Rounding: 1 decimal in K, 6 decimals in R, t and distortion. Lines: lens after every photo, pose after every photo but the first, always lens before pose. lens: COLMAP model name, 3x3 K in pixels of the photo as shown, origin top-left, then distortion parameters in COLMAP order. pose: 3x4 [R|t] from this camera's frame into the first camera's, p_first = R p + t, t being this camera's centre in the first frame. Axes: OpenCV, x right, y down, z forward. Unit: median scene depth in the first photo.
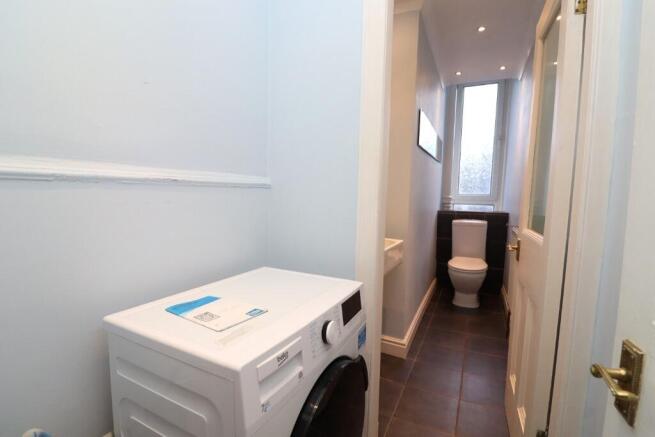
lens RADIAL K [[300.6, 0, 327.5], [0, 300.6, 218.5], [0, 0, 1]] dist [-0.000976, -0.000133]
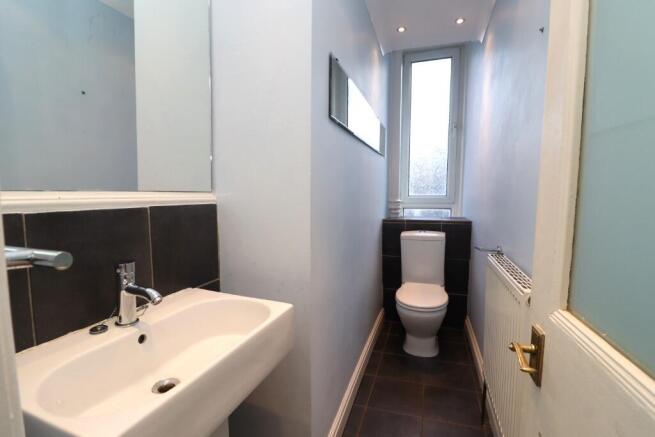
lens RADIAL K [[300.6, 0, 327.5], [0, 300.6, 218.5], [0, 0, 1]] dist [-0.000976, -0.000133]
pose [[0.991250, -0.033039, 0.127799, 0.135620], [0.033065, 0.999451, 0.001914, -0.035386], [-0.127793, 0.002329, 0.991798, 0.272431]]
